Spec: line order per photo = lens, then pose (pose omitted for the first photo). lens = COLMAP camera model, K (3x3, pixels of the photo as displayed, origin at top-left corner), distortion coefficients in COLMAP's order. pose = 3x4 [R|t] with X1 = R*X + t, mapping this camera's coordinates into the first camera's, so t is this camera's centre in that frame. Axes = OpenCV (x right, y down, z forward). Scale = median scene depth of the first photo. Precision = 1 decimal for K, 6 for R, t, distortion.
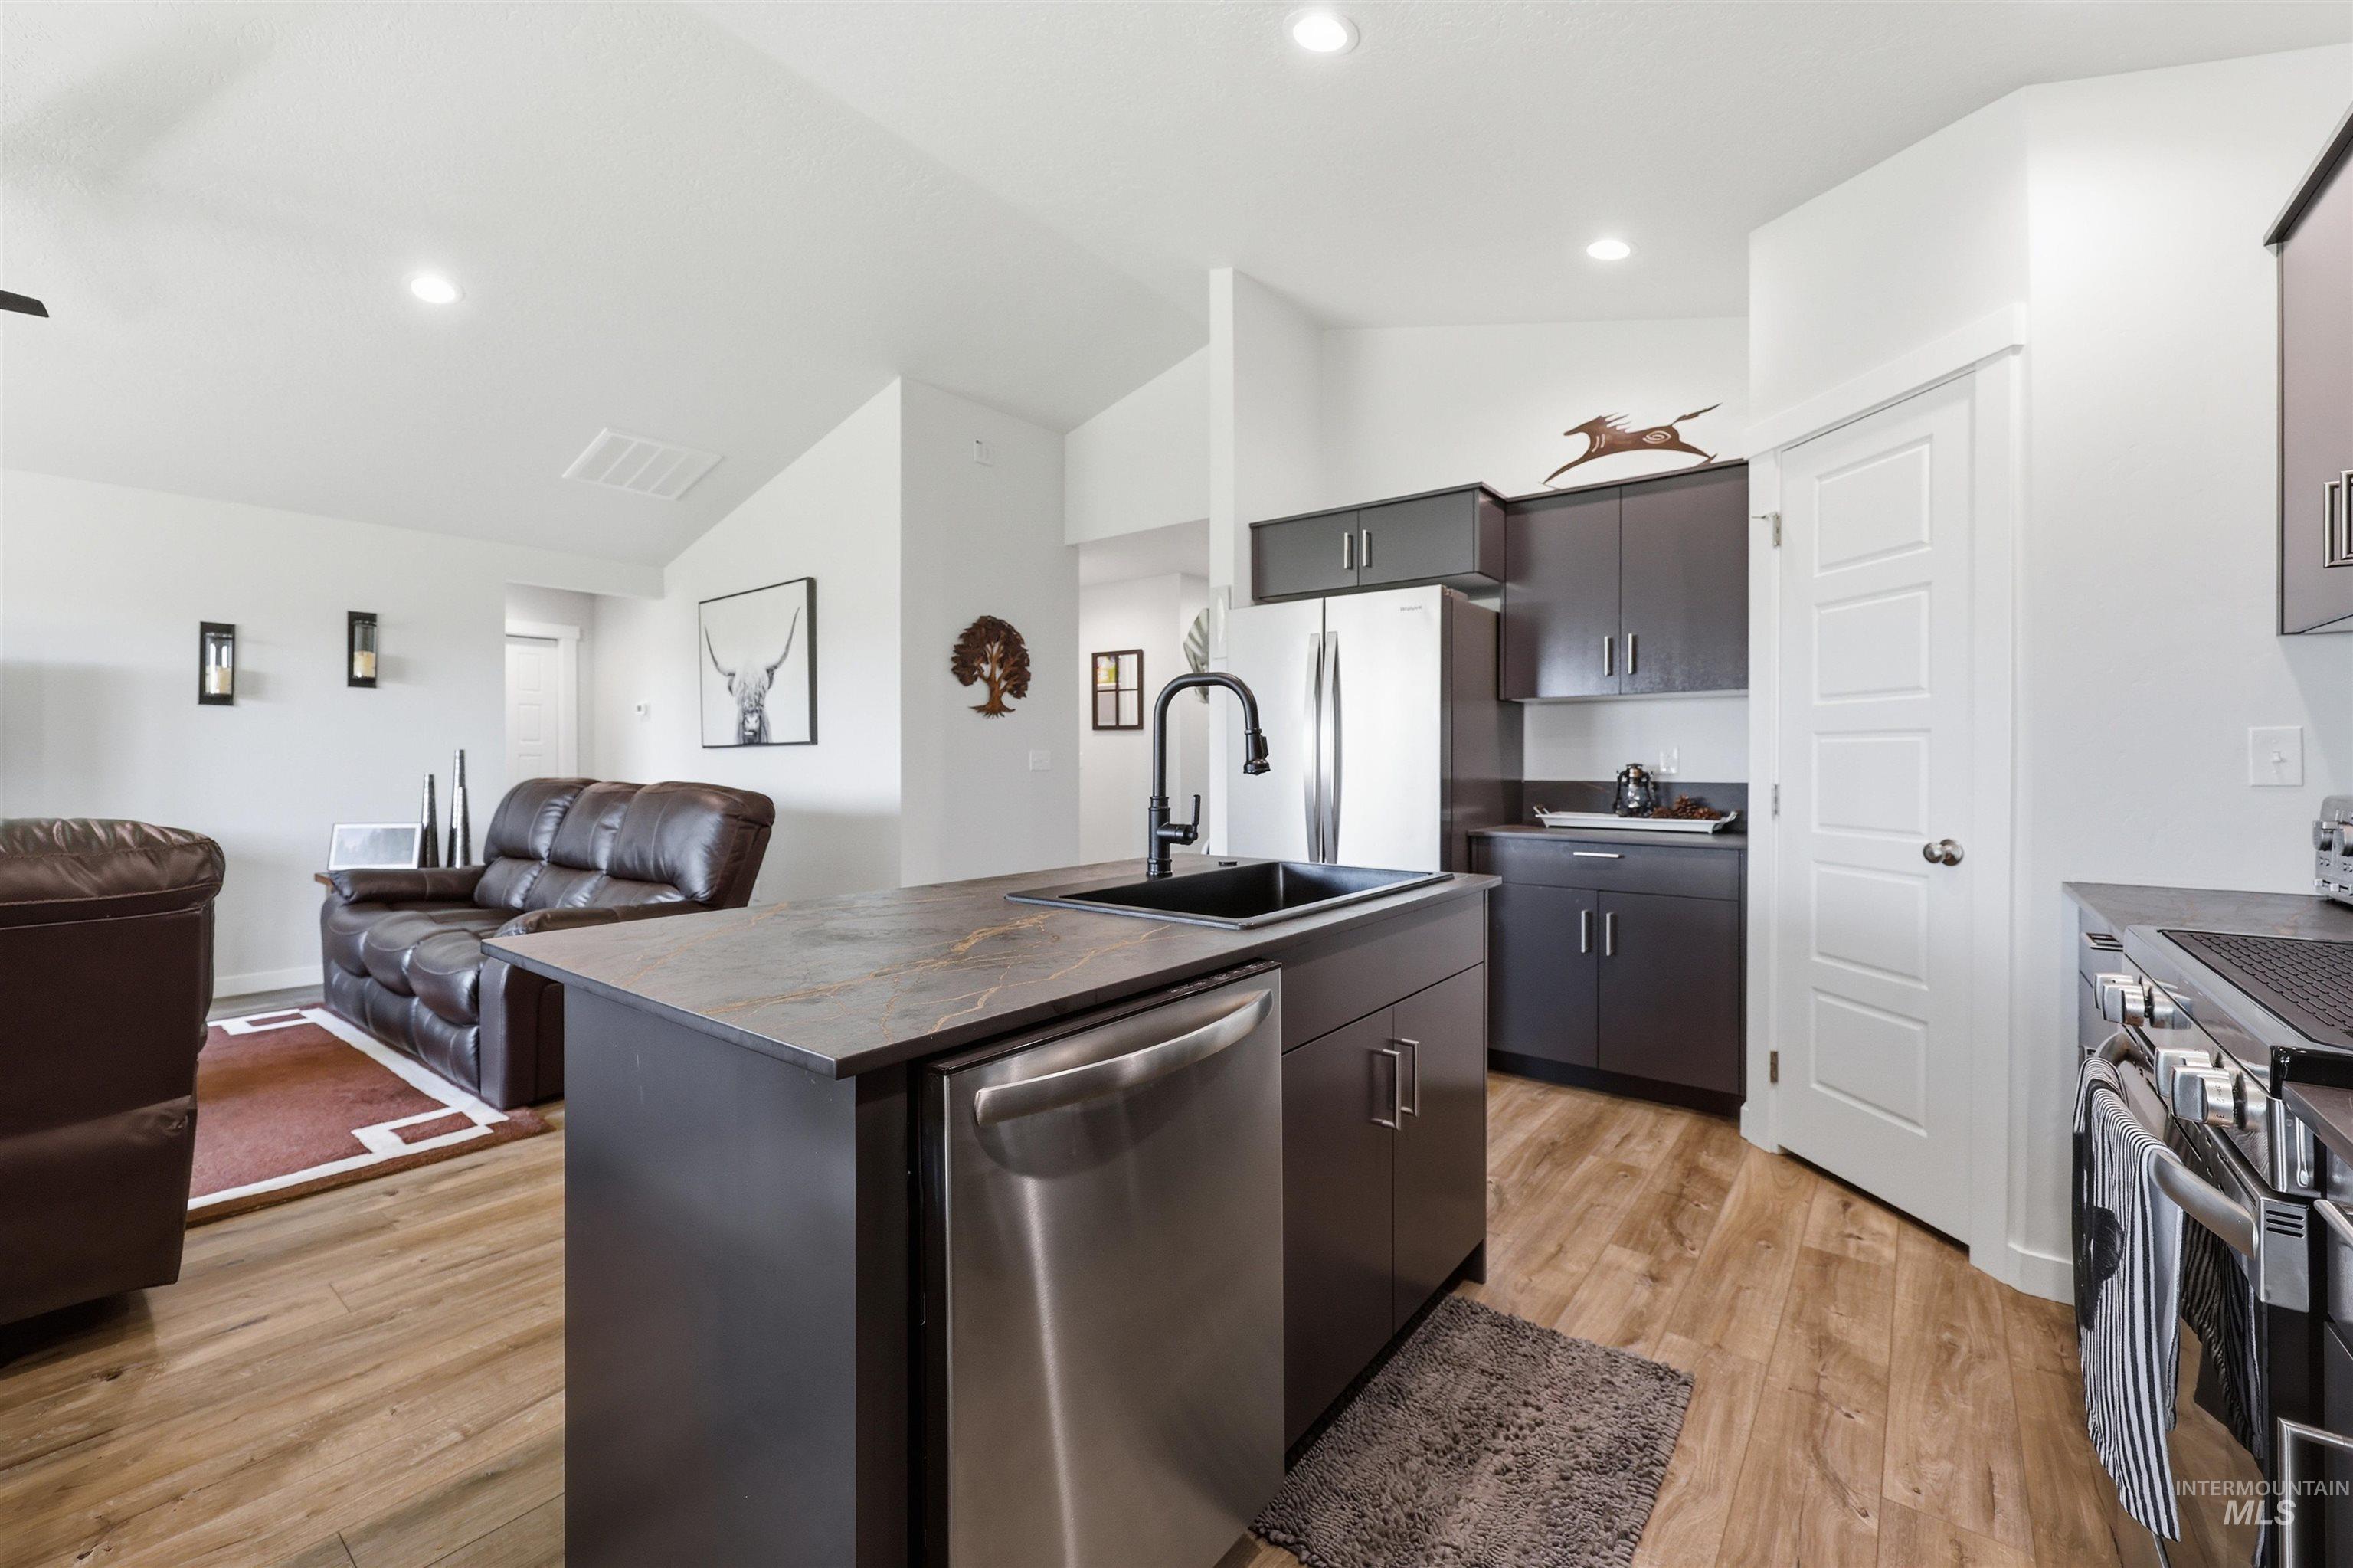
lens RADIAL K [[959.0, 0, 1169.1], [0, 959.0, 769.6], [0, 0, 1]] dist [-0.005579, 0.001382]
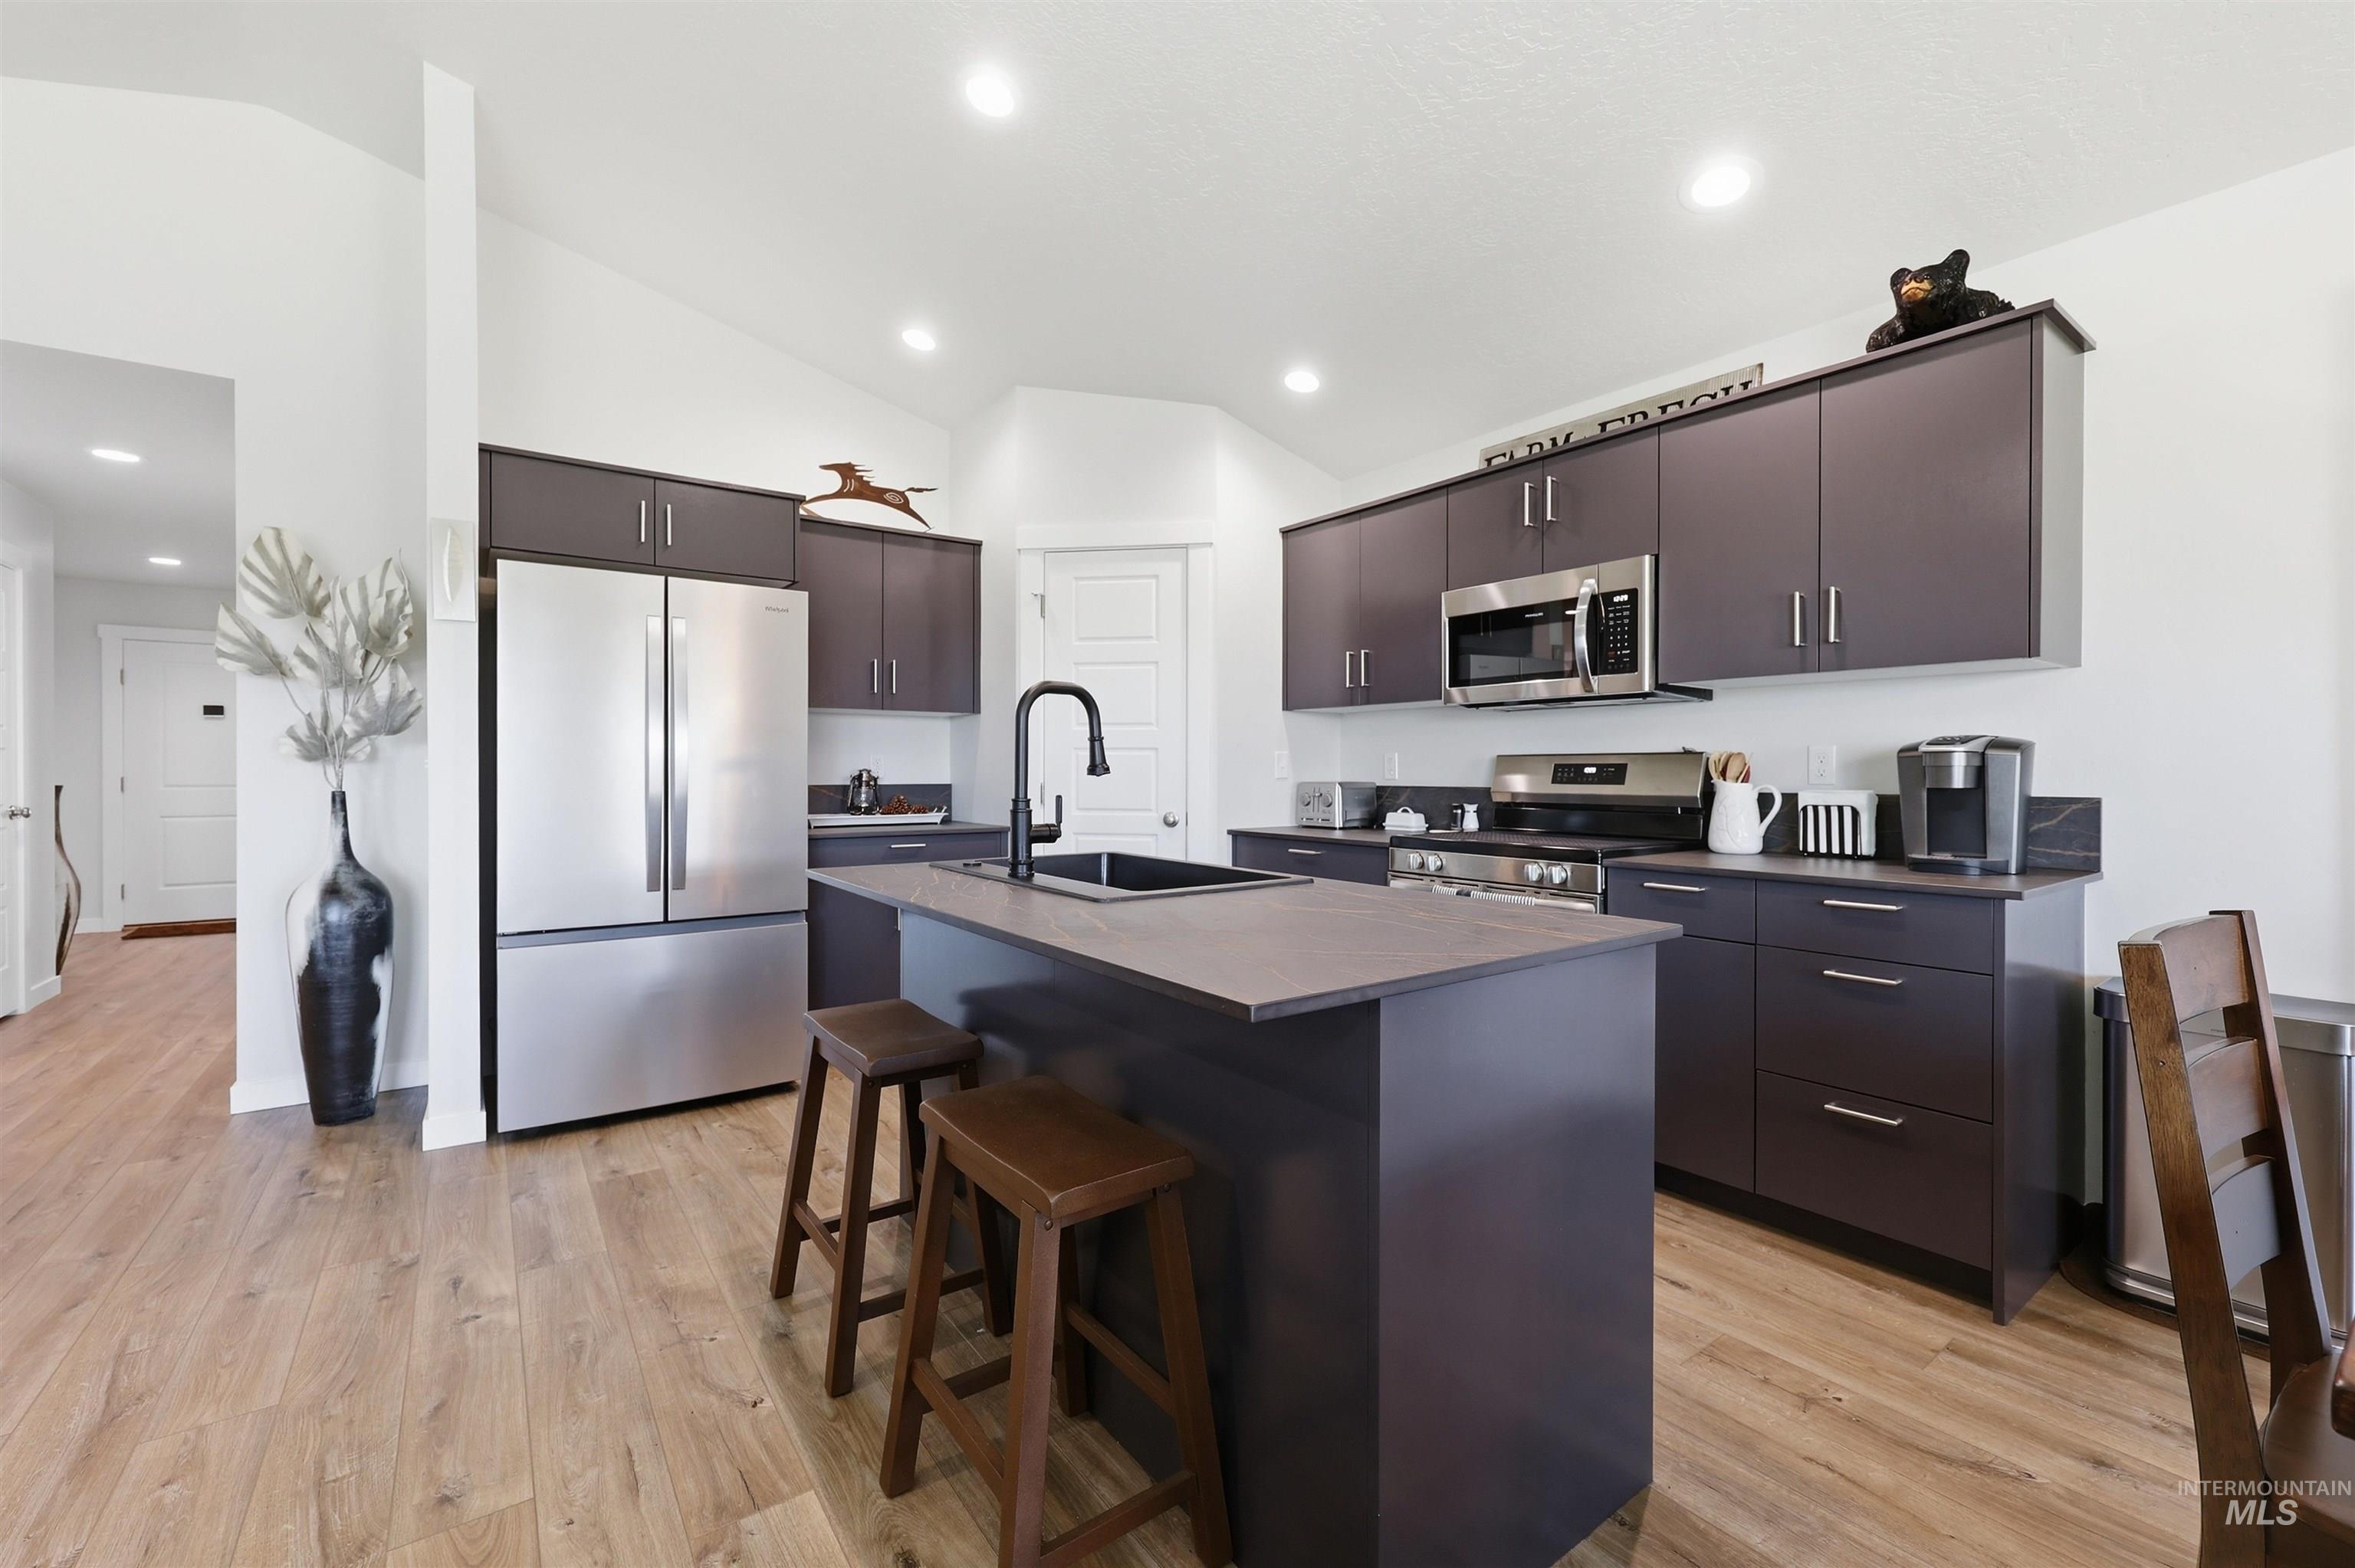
lens RADIAL K [[970.9, 0, 1175.1], [0, 970.9, 778.4], [0, 0, 1]] dist [0.002186, -0.000373]
pose [[0.277930, -0.008360, 0.960565, -0.548323], [0.007034, 0.999953, 0.006668, -0.000101], [-0.960576, 0.004903, 0.277976, 0.311937]]
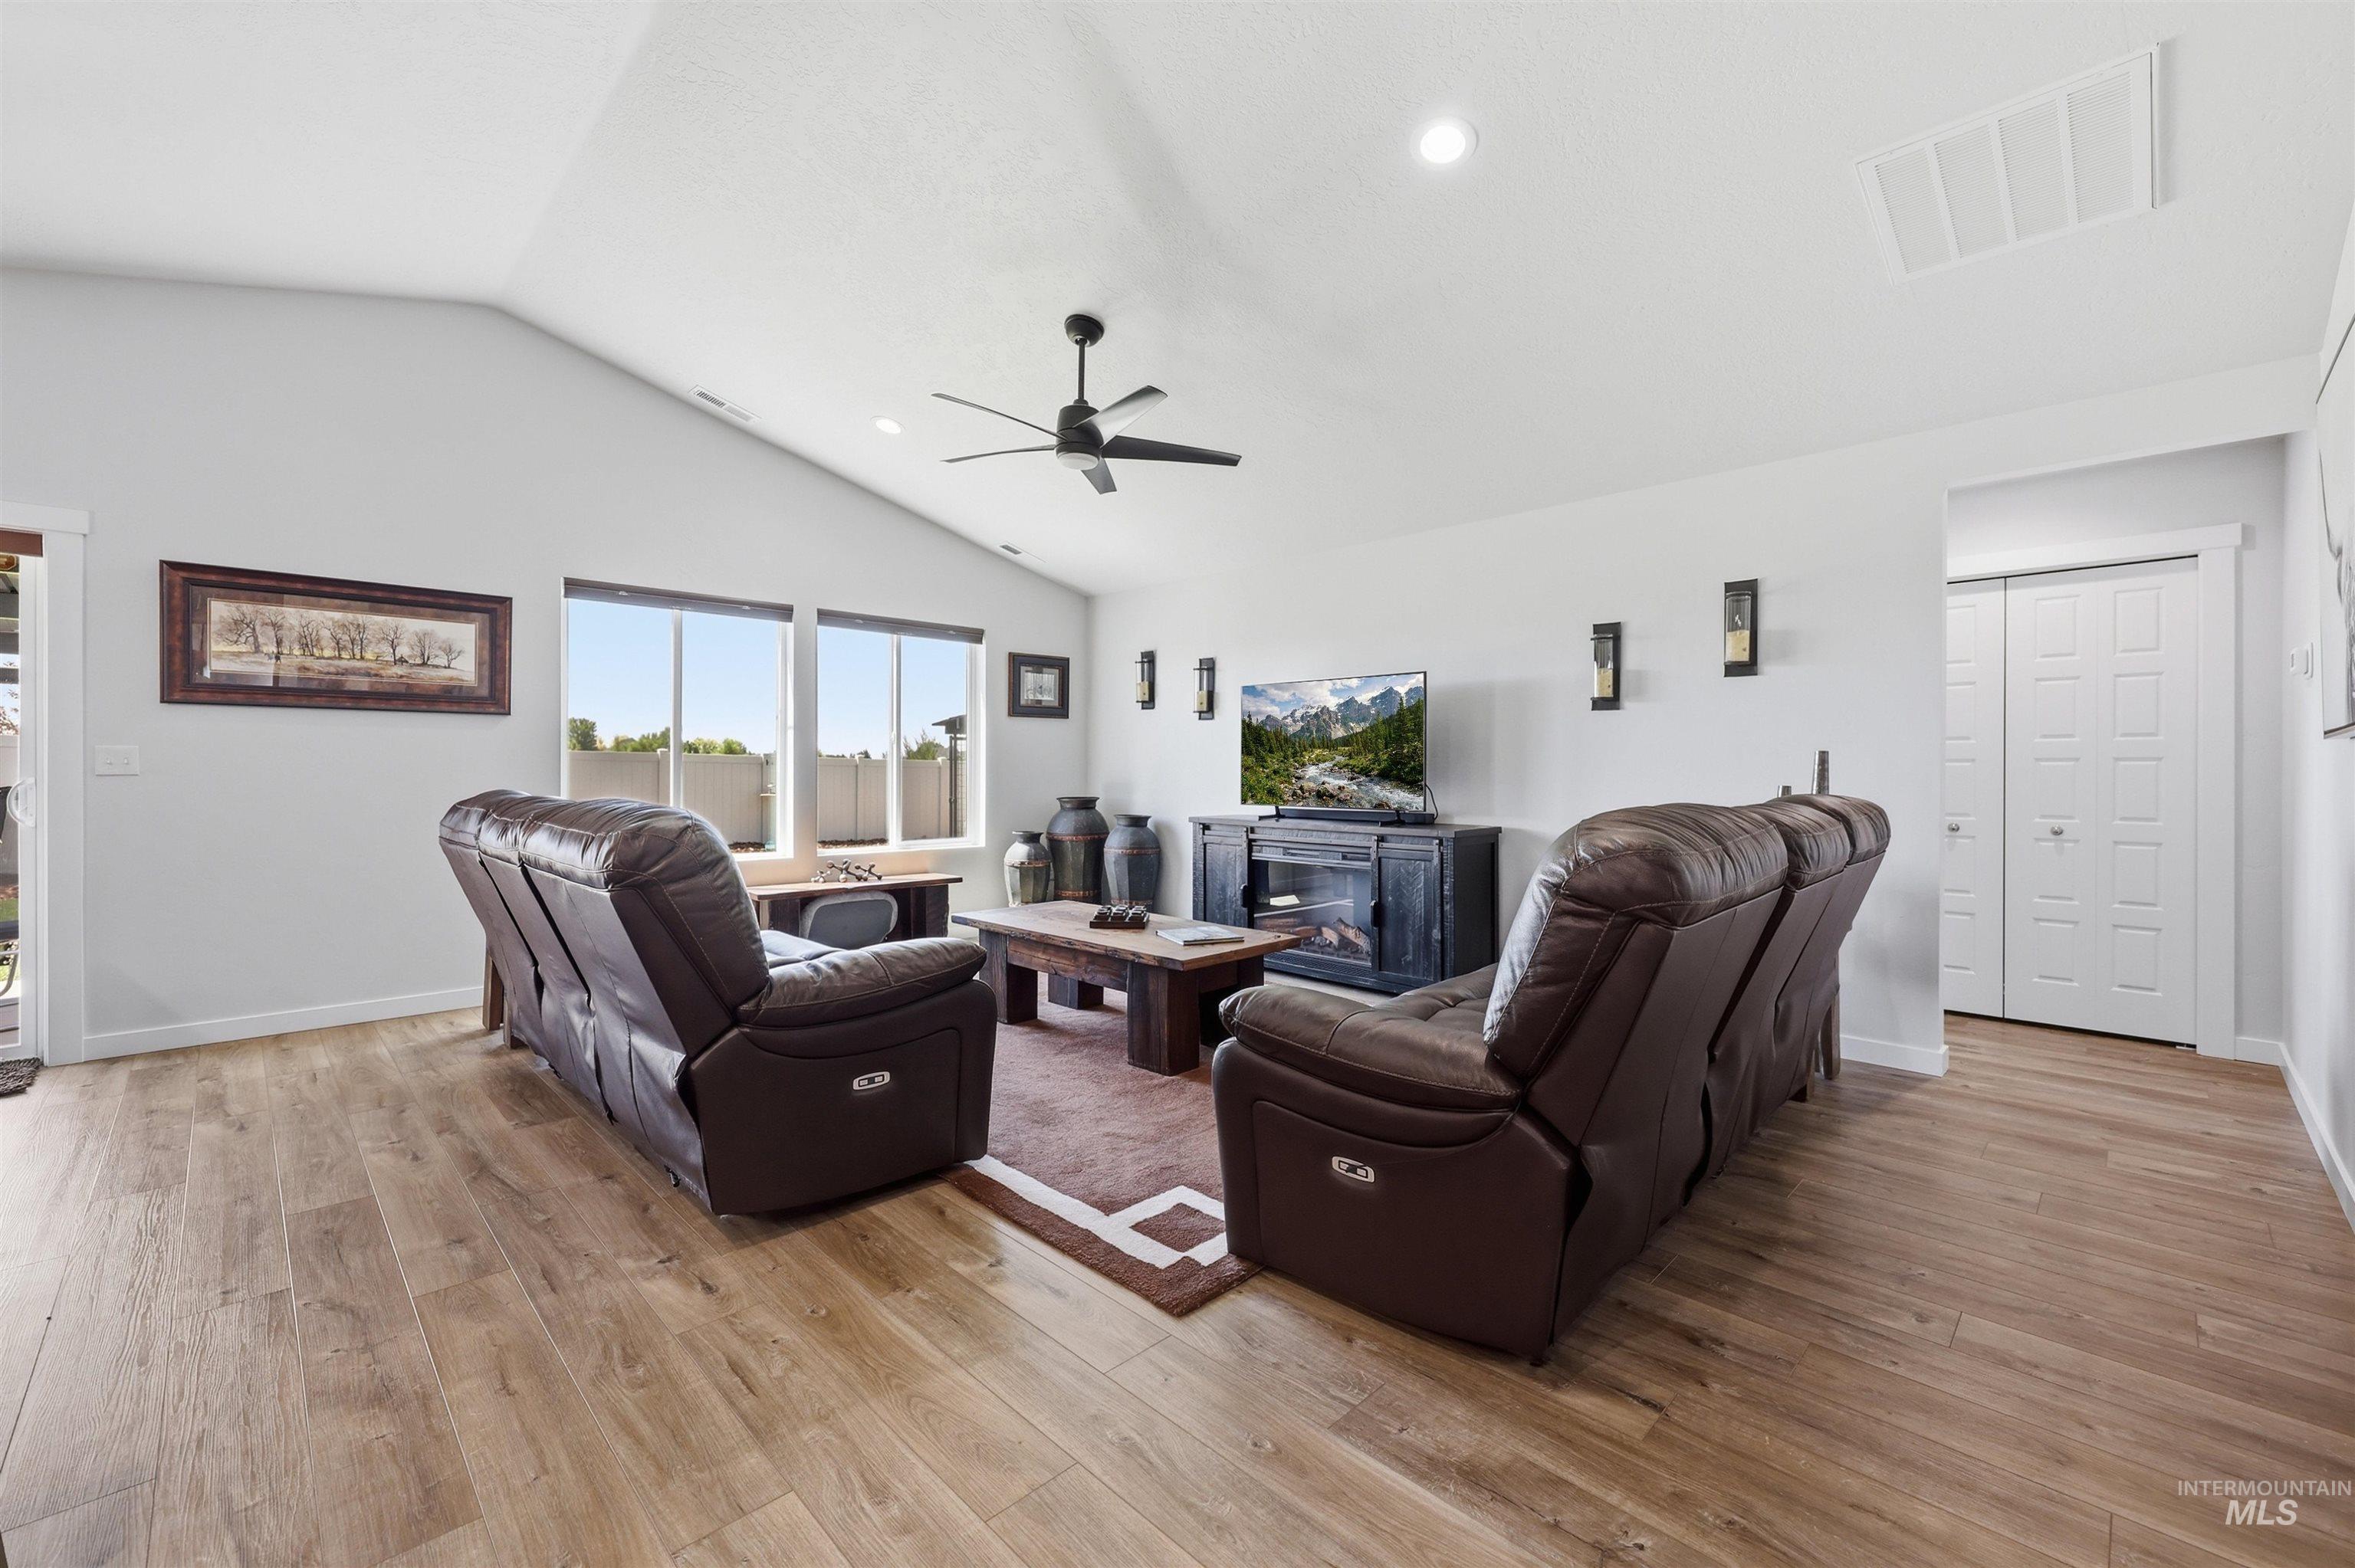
lens RADIAL K [[959.6, 0, 1172.8], [0, 959.6, 768.1], [0, 0, 1]] dist [-0.005579, 0.001382]
pose [[-0.126868, 0.001788, -0.991918, 0.020986], [-0.010526, 0.999940, 0.003149, -0.008029], [0.991864, 0.010840, -0.126842, 0.887277]]
